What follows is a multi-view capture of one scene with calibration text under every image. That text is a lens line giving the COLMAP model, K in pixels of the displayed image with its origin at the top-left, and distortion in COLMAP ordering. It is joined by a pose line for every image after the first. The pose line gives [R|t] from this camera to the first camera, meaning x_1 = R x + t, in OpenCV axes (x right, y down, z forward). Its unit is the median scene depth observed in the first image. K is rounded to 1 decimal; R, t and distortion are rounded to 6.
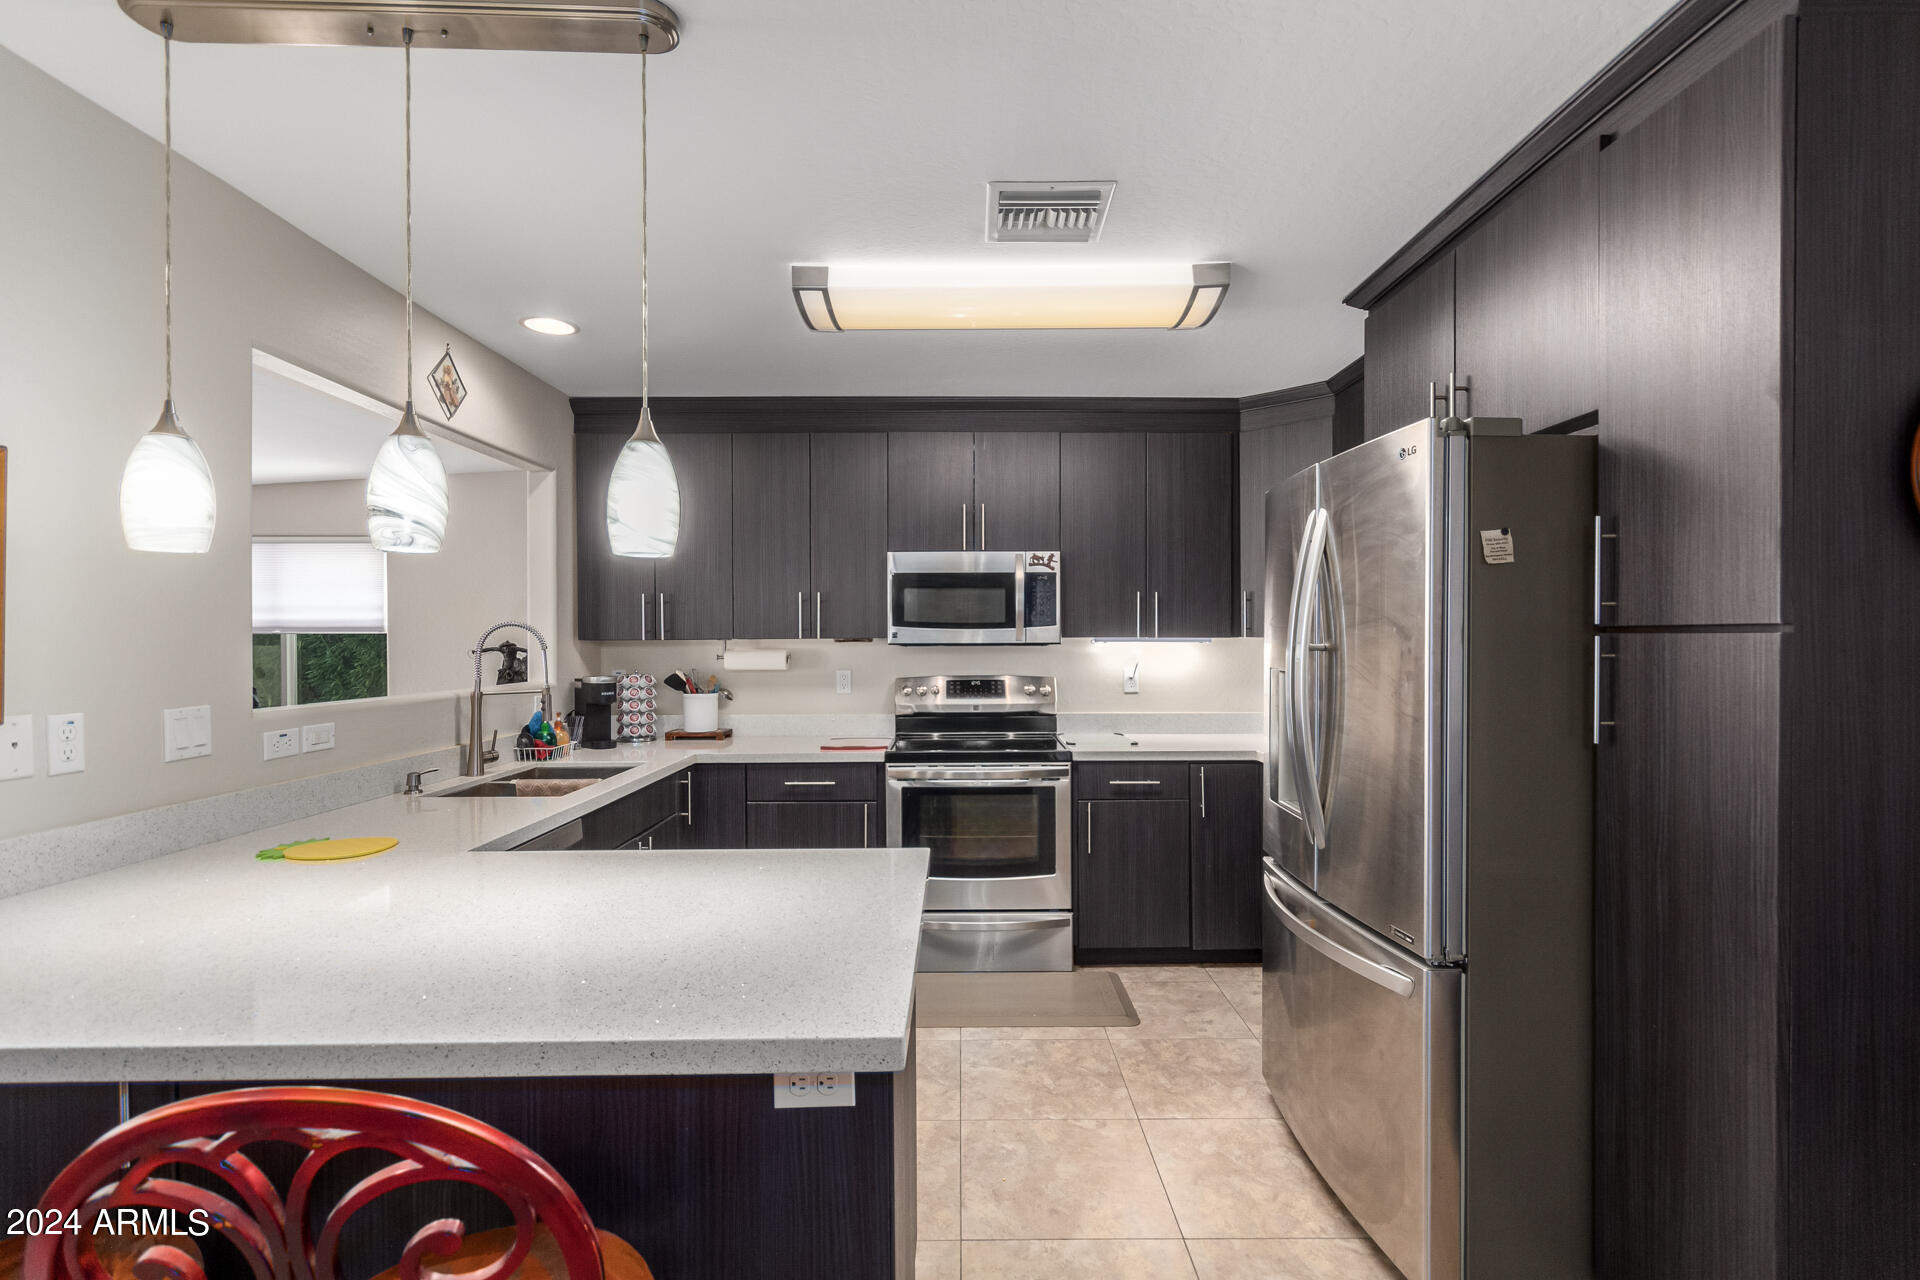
lens RADIAL K [[888.7, 0, 960.0], [0, 888.7, 640.0], [0, 0, 1]] dist [0.000470, -0.000174]
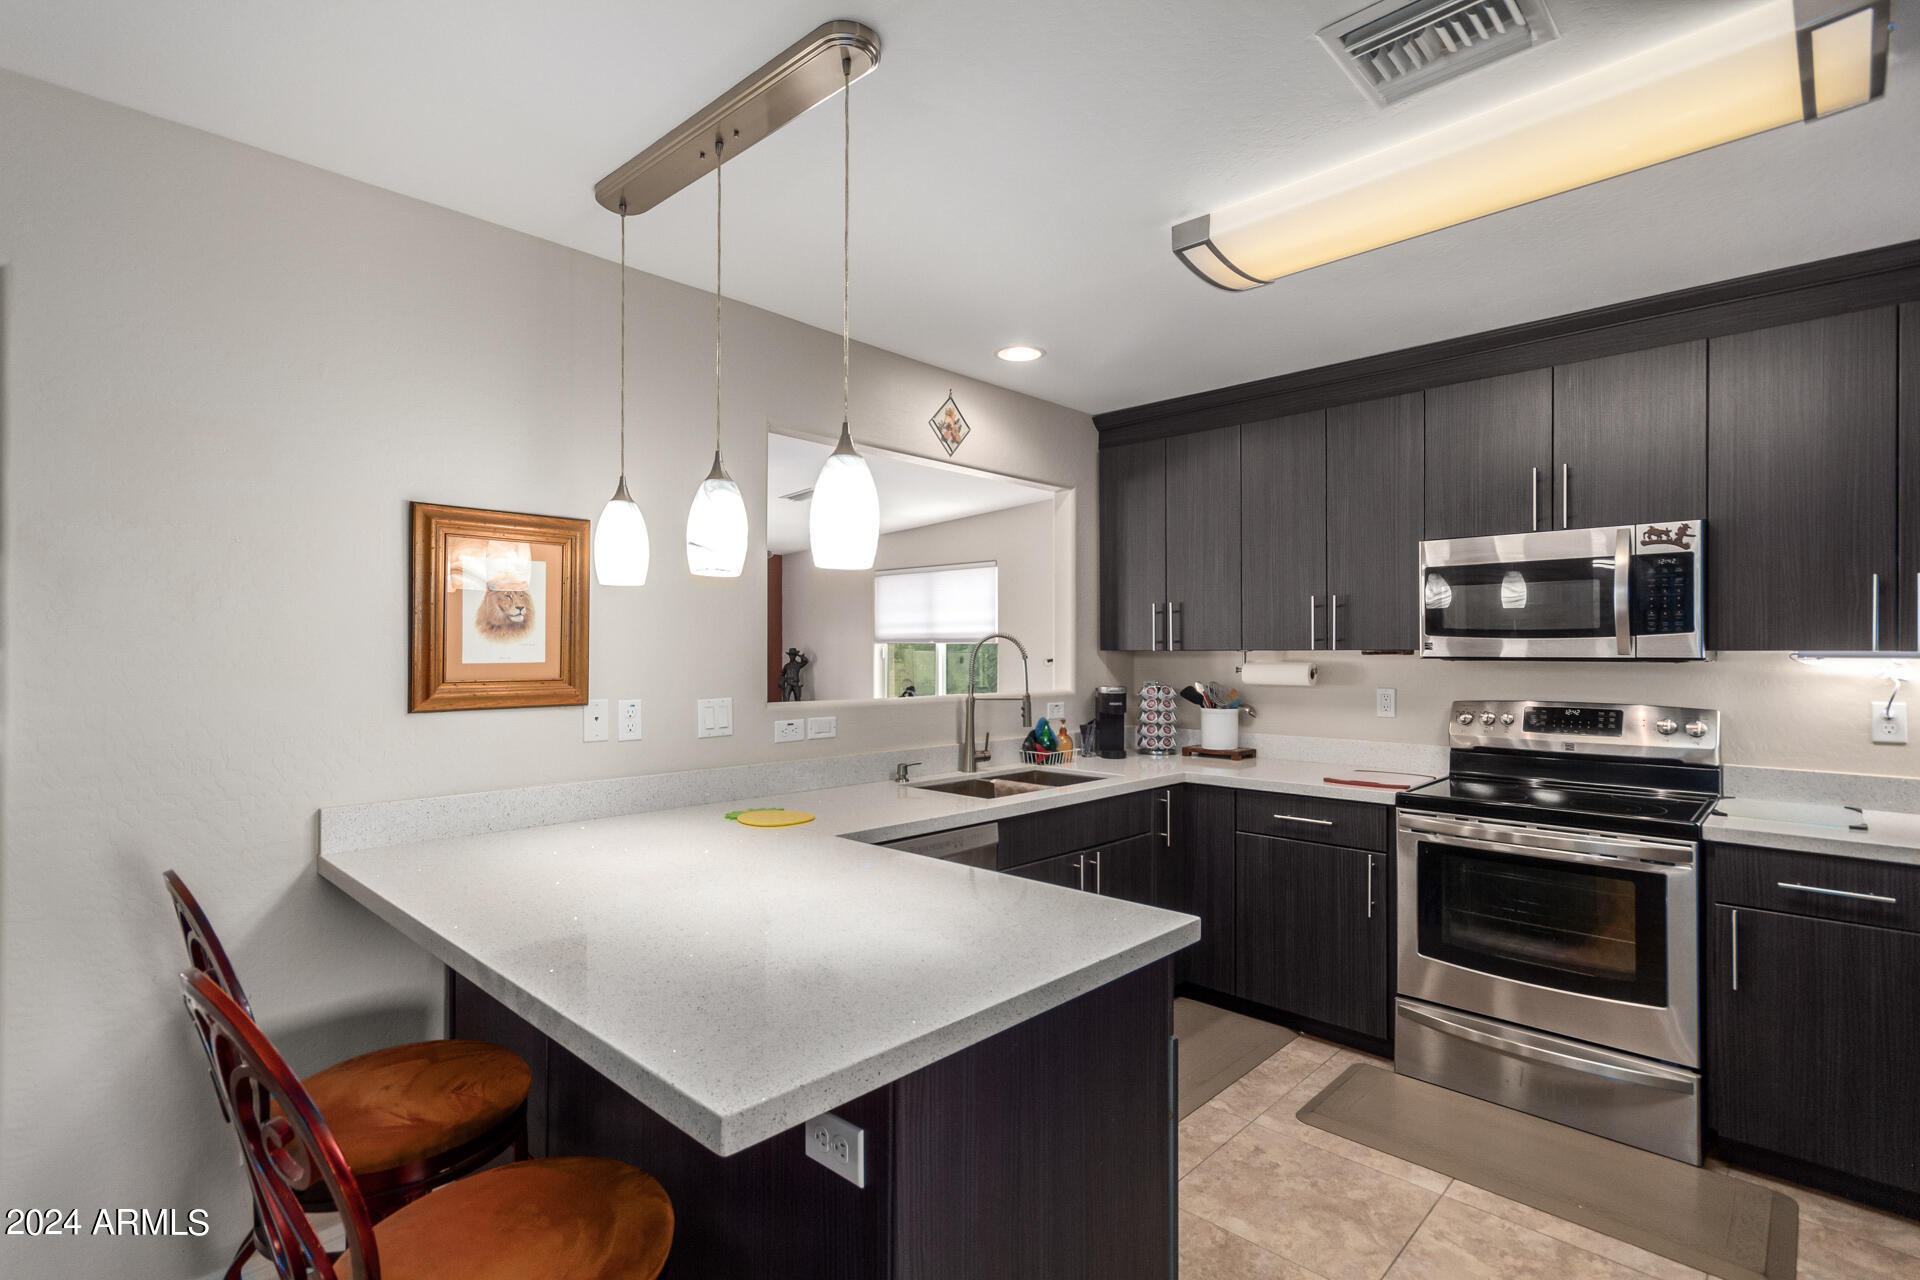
lens RADIAL K [[900.9, 0, 960.0], [0, 900.9, 640.0], [0, 0, 1]] dist [-0.017977, 0.012937]
pose [[0.719123, -0.002925, -0.694877, 0.184925], [-0.005130, 0.999942, -0.009519, -0.001210], [0.694864, 0.010410, 0.719066, 0.146067]]
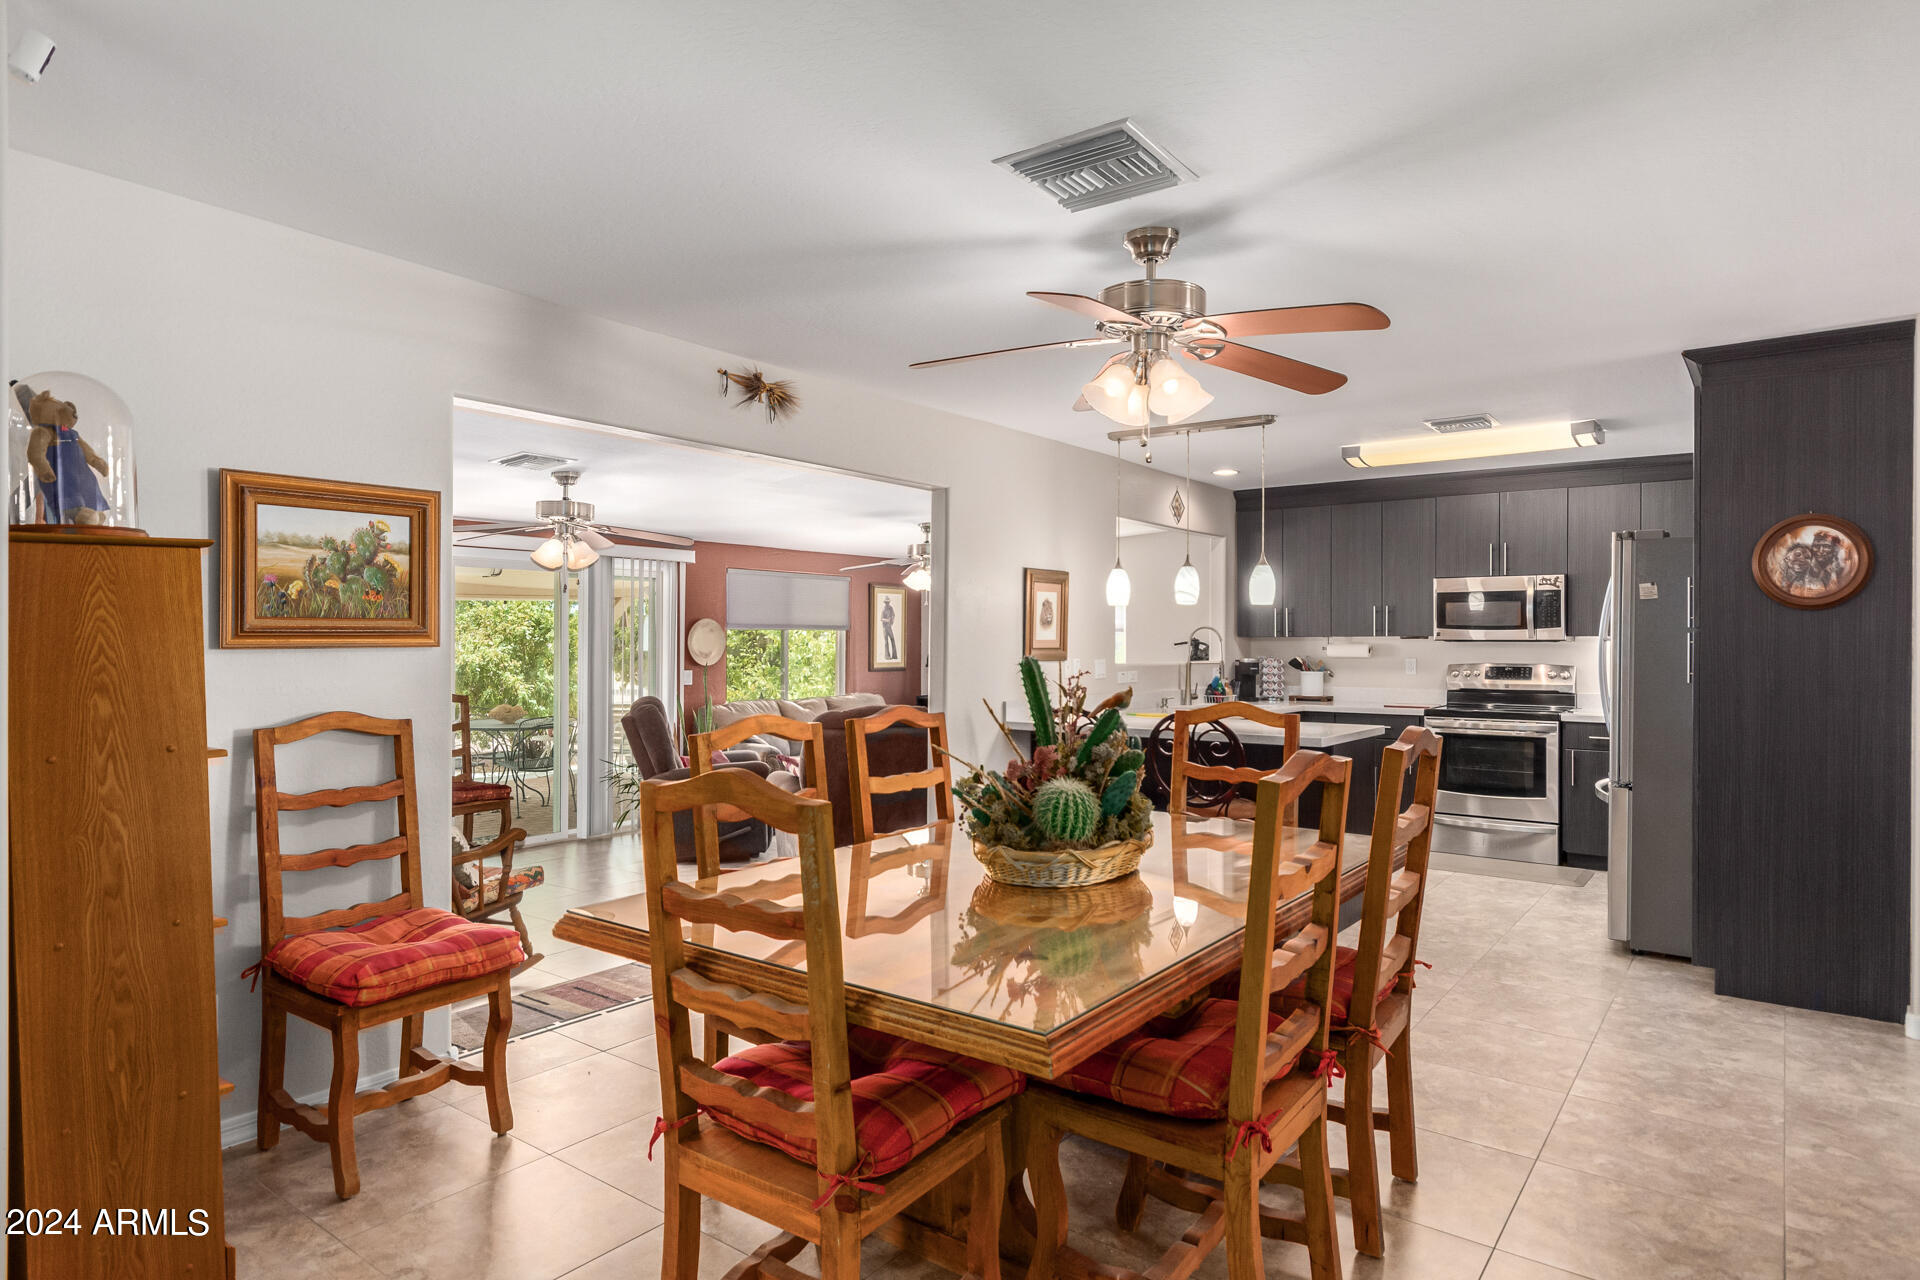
lens RADIAL K [[1089.2, 0, 960.0], [0, 1089.2, 640.0], [0, 0, 1]] dist [-0.011662, 0.002055]
pose [[0.795725, 0.004402, -0.605643, 0.404081], [-0.006420, 0.999979, -0.001166, 0.012247], [0.605625, 0.004816, 0.795736, -0.965891]]
